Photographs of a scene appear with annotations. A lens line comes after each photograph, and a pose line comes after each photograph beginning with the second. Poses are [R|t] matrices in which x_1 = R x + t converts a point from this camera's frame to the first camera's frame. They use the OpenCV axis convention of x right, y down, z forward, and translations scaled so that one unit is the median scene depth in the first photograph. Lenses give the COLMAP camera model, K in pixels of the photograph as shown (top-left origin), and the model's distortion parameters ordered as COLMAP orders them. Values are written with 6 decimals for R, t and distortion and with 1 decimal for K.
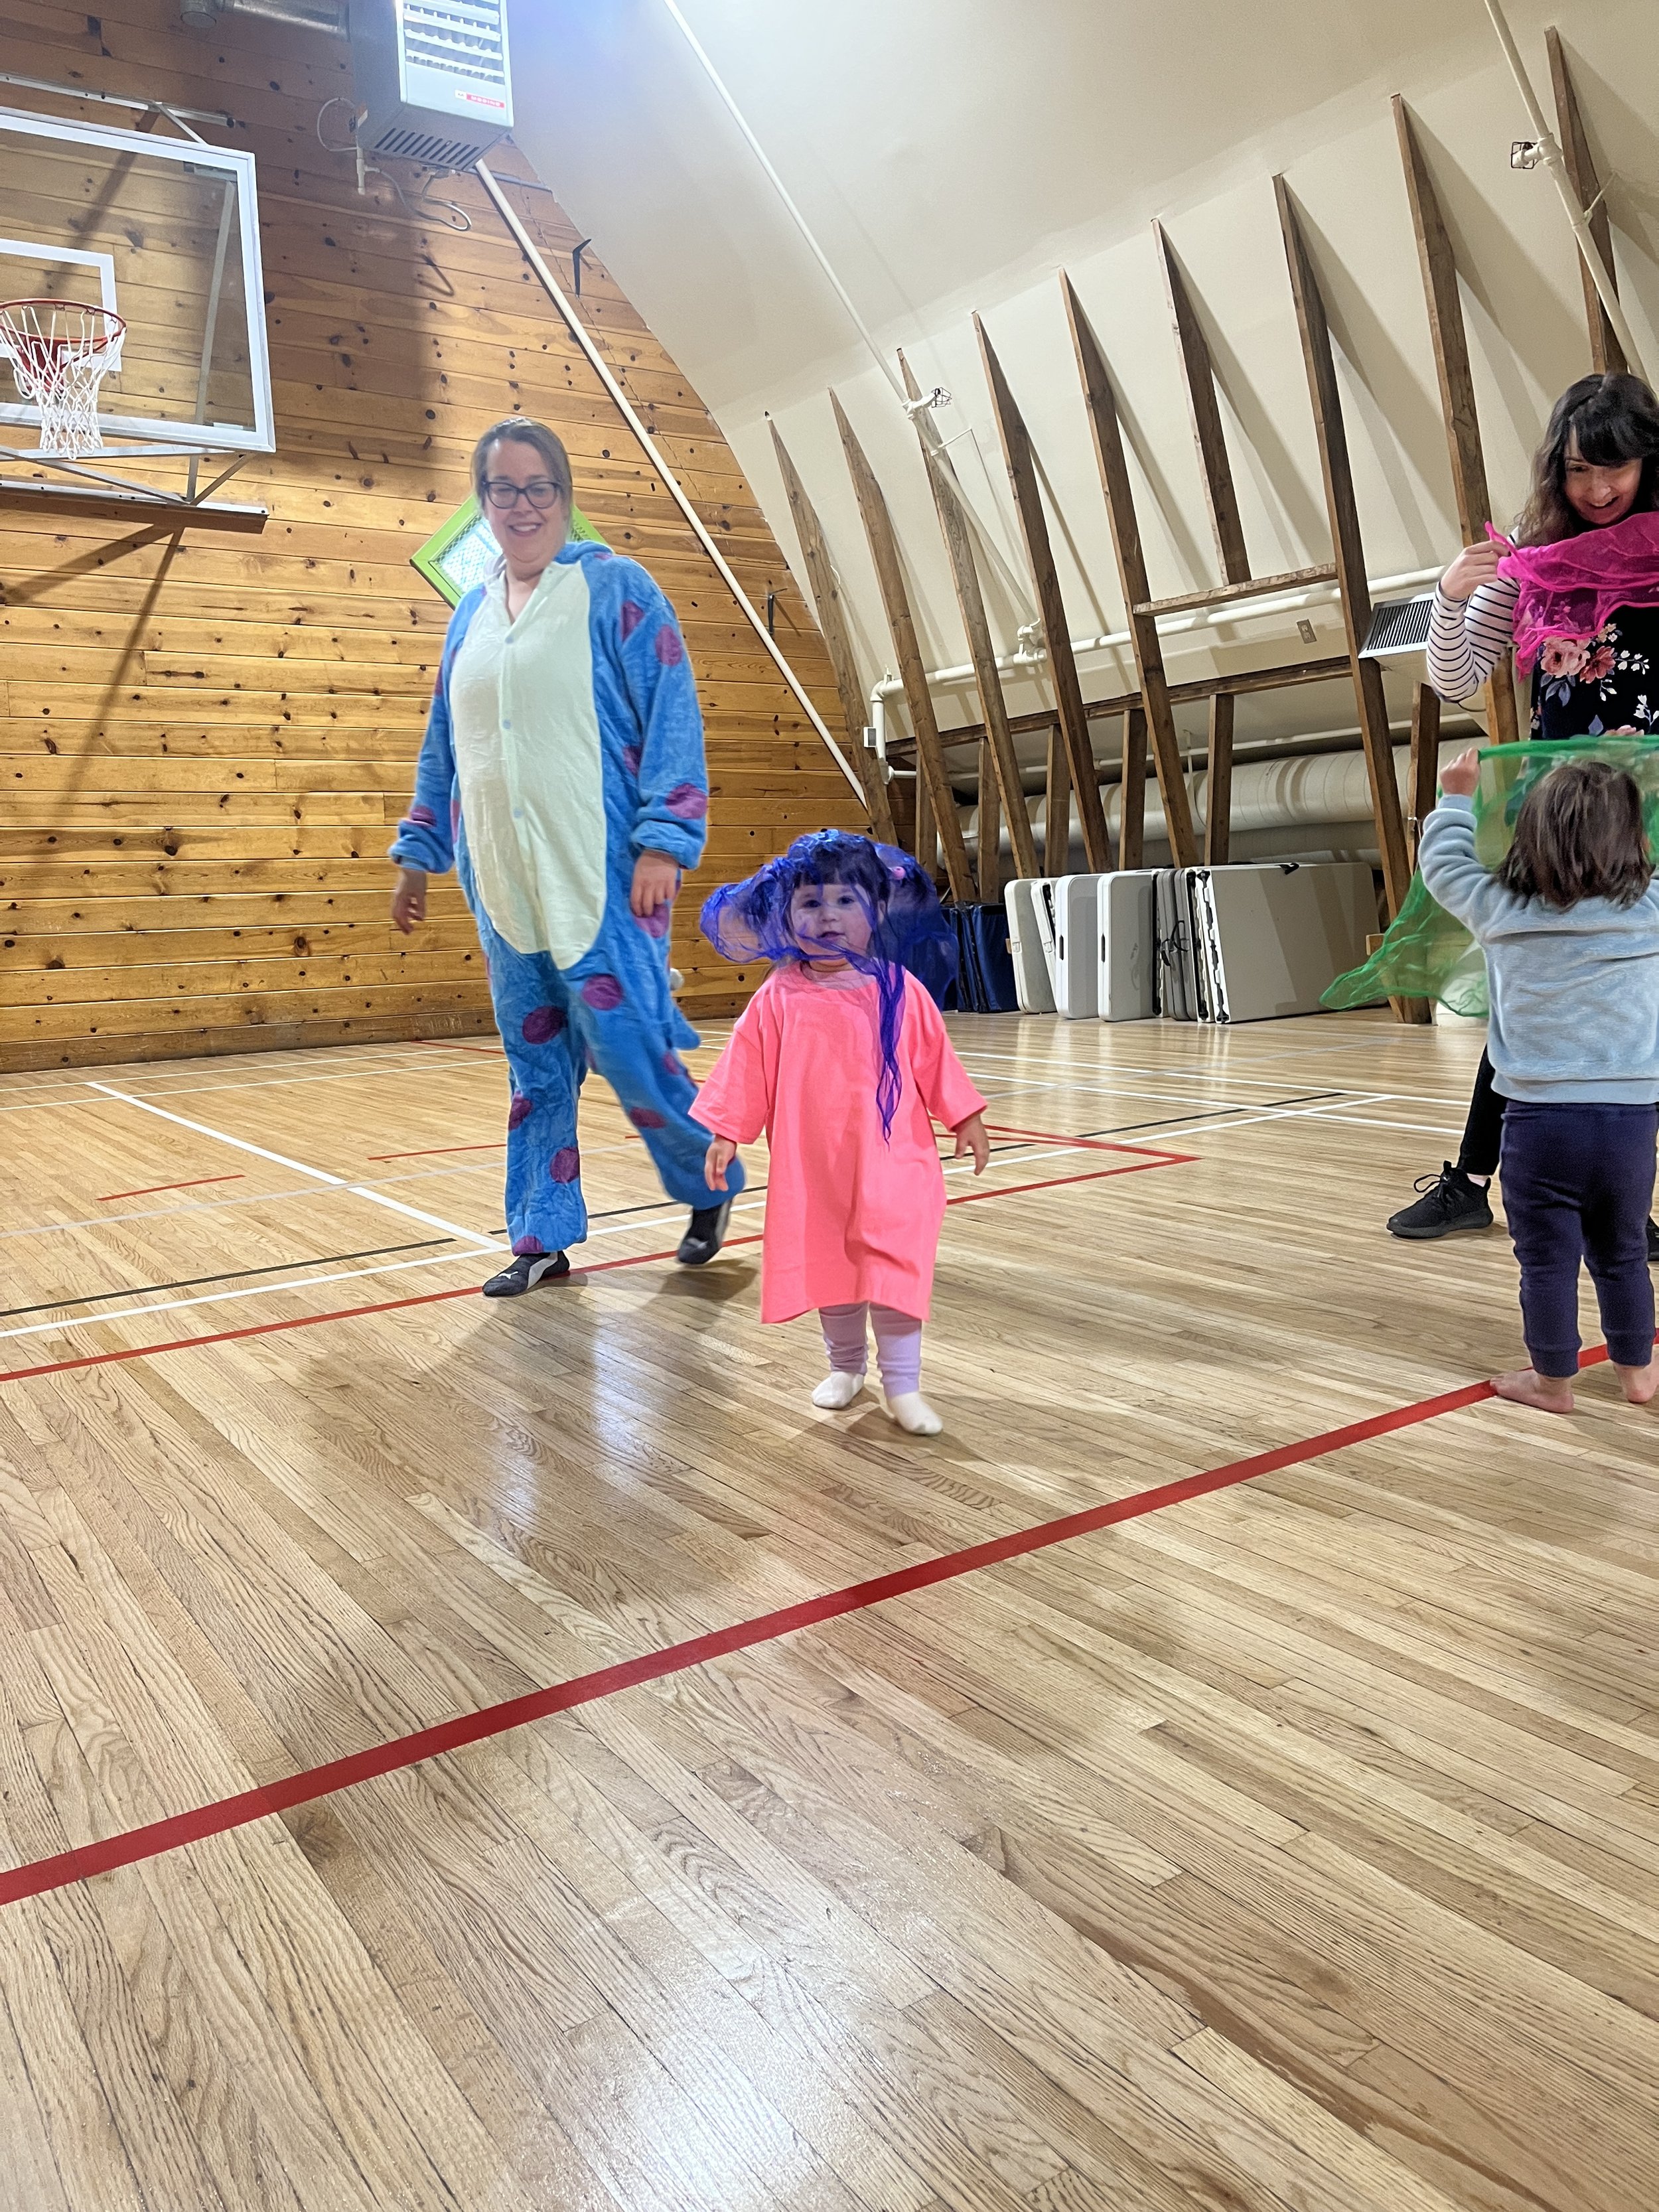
lens RADIAL K [[1672.3, 0, 831.7], [0, 1672.3, 1079.1], [0, 0, 1]] dist [0.061463, -0.075574]
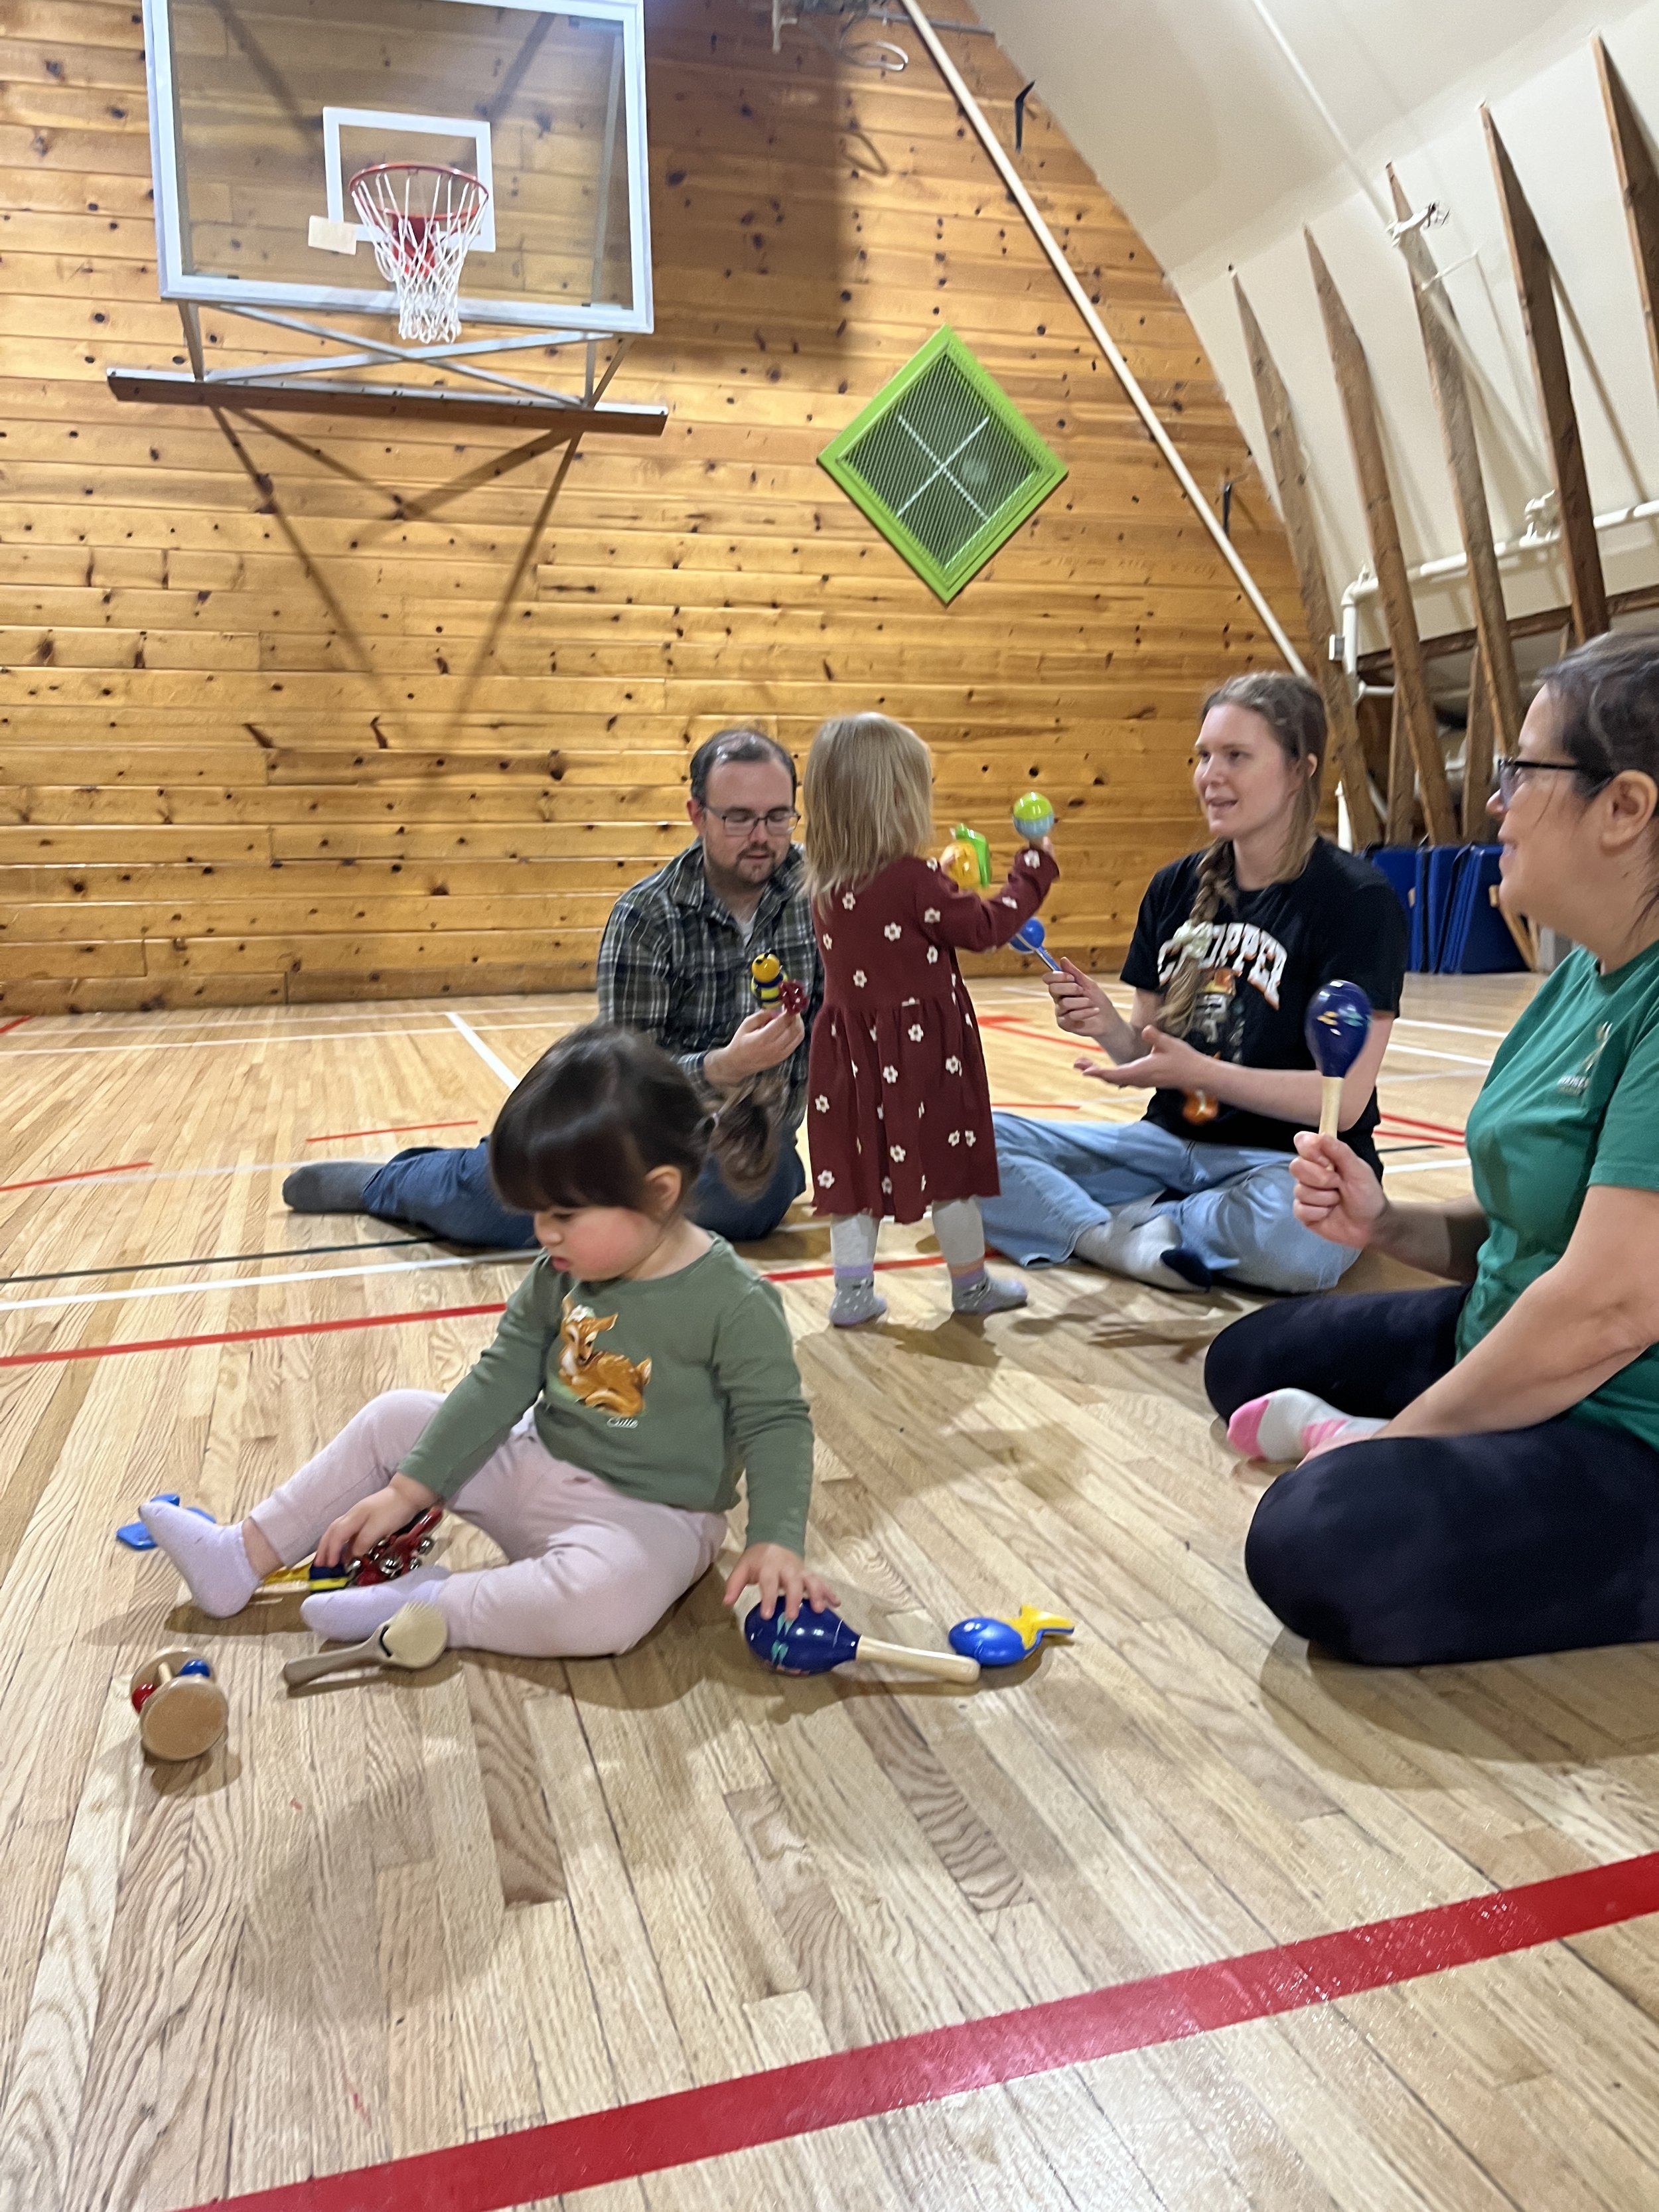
lens RADIAL K [[1672.3, 0, 843.5], [0, 1672.3, 1087.1], [0, 0, 1]] dist [0.061463, -0.075574]
pose [[0.958223, 0.054808, -0.280721, 0.043758], [-0.046524, 0.998265, 0.036095, -0.000592], [0.282213, -0.021527, 0.959110, 0.128618]]
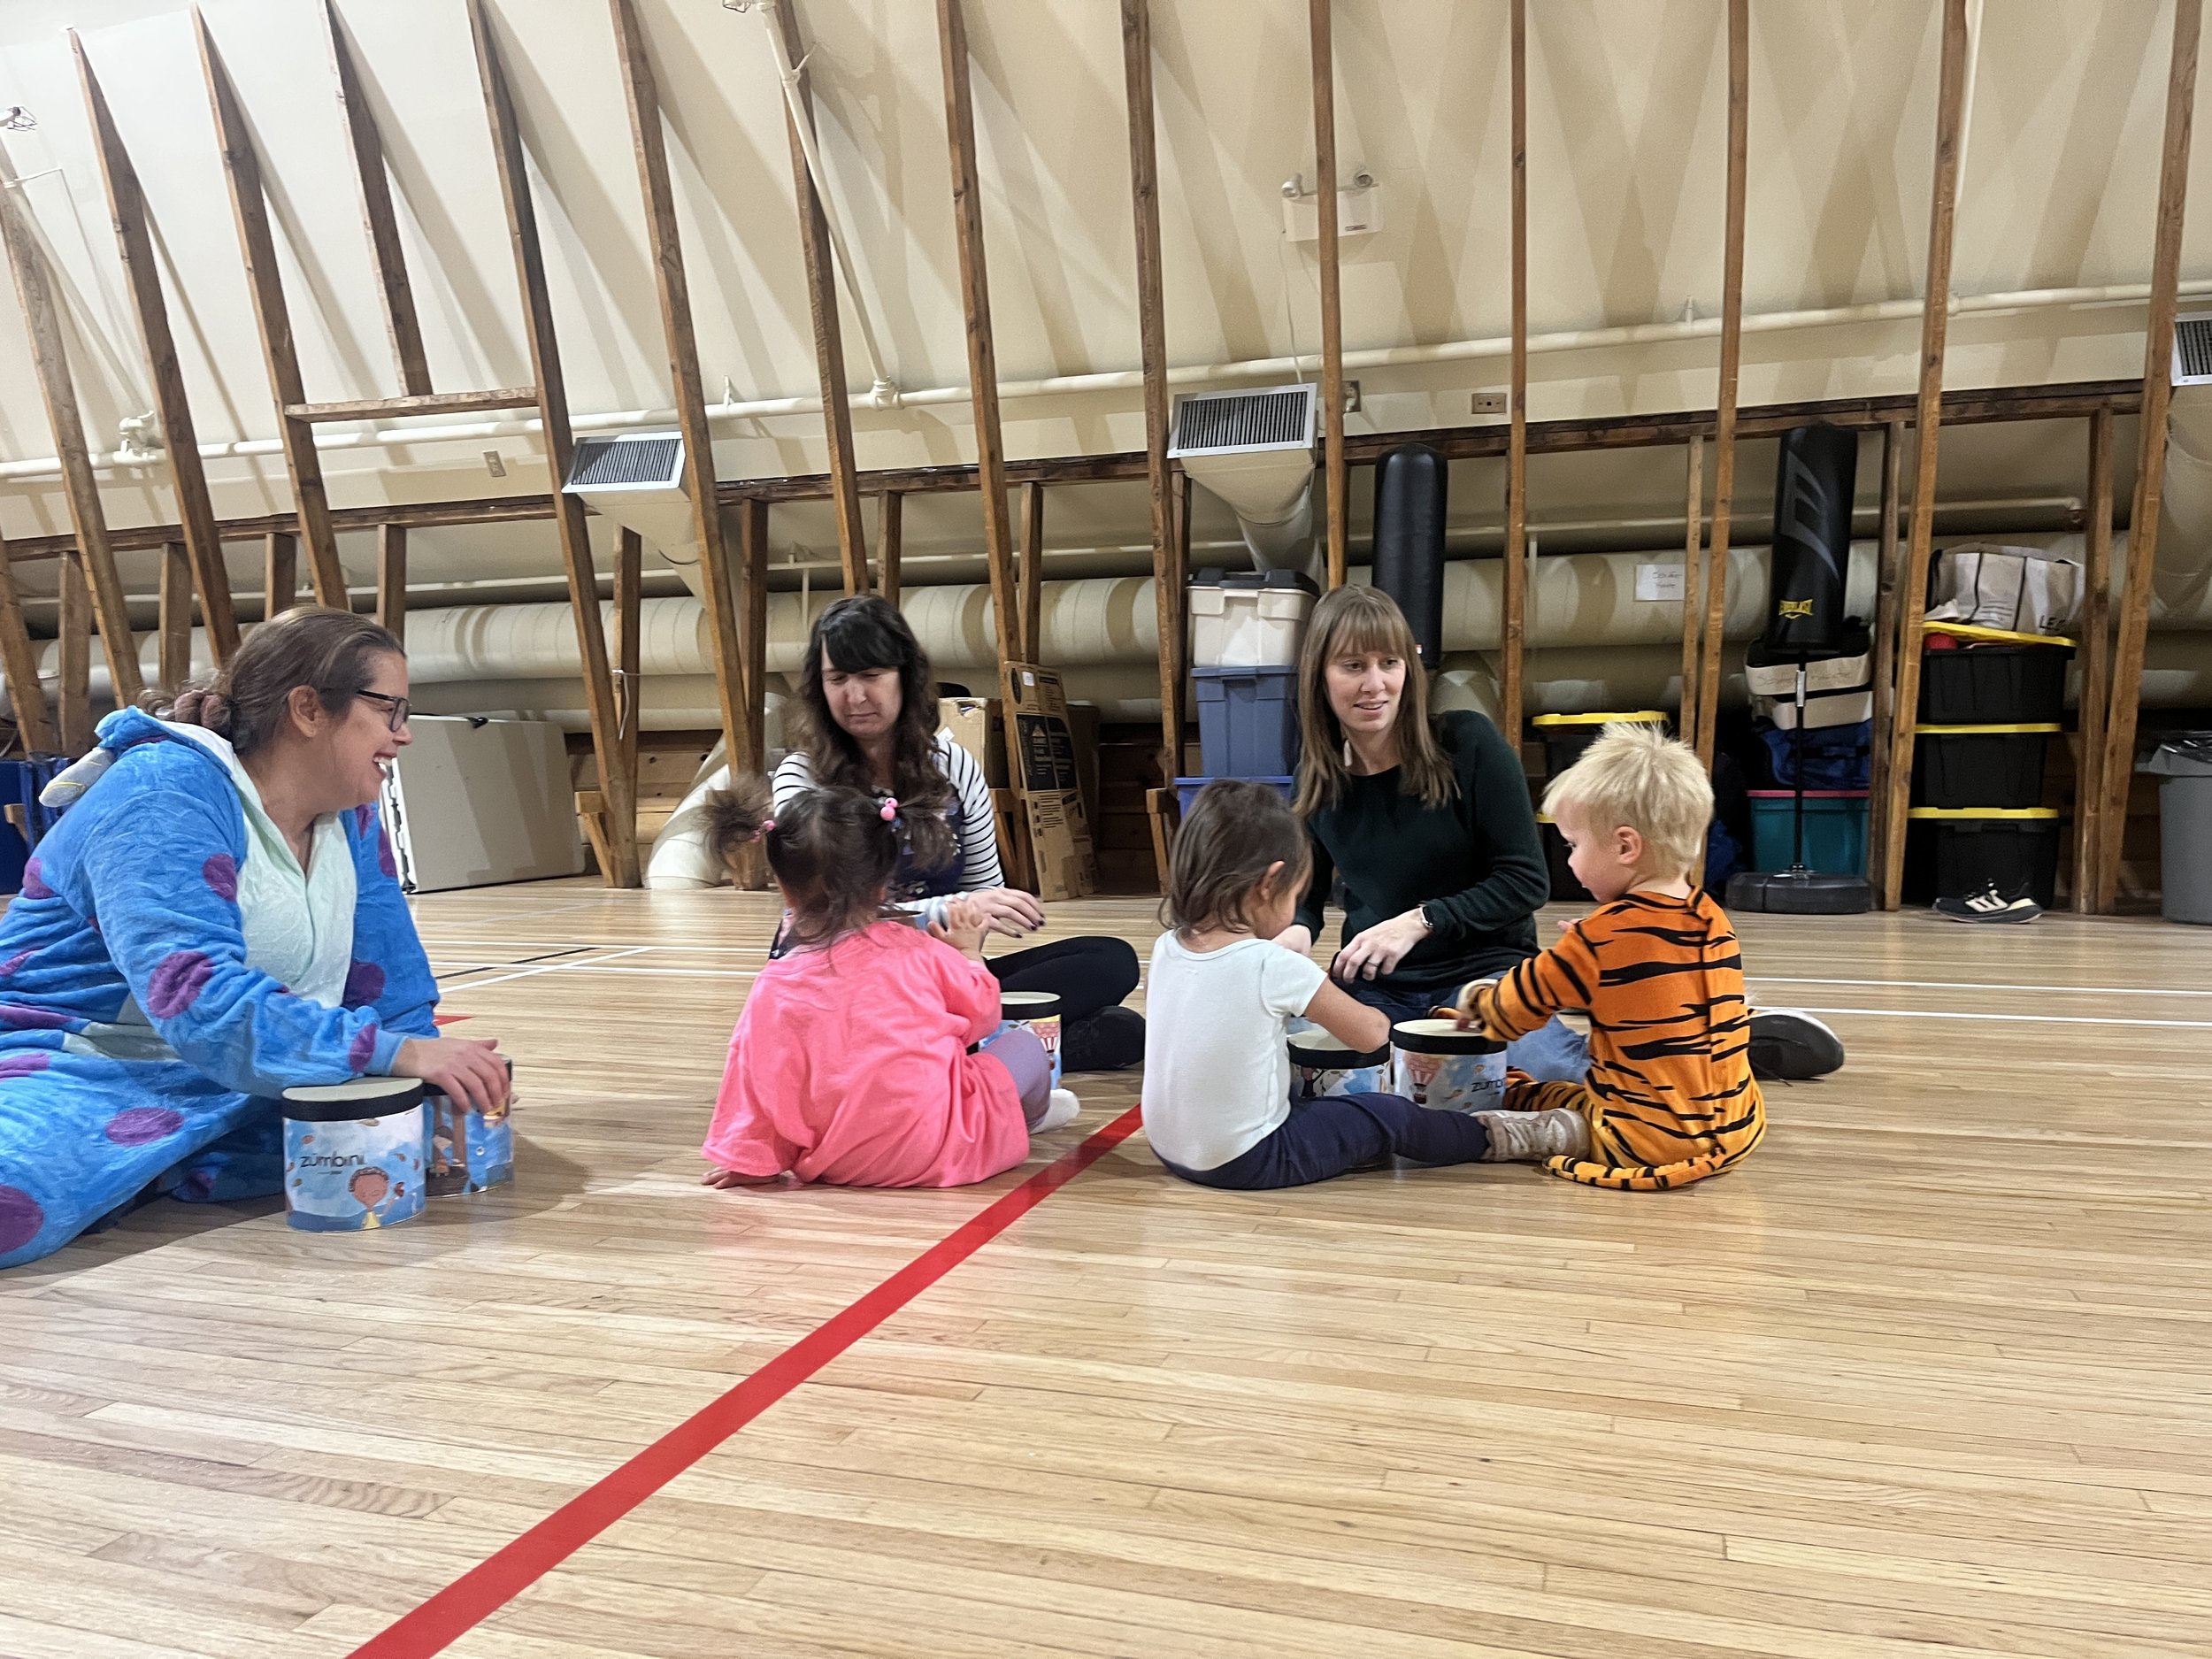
lens RADIAL K [[1672.4, 0, 1090.3], [0, 1672.4, 835.7], [0, 0, 1]] dist [0.061463, -0.075574]
pose [[0.789721, 0.007006, 0.613426, -0.022237], [0.049504, 0.995946, -0.075107, 0.019337], [-0.611465, 0.089681, 0.786173, 0.094697]]
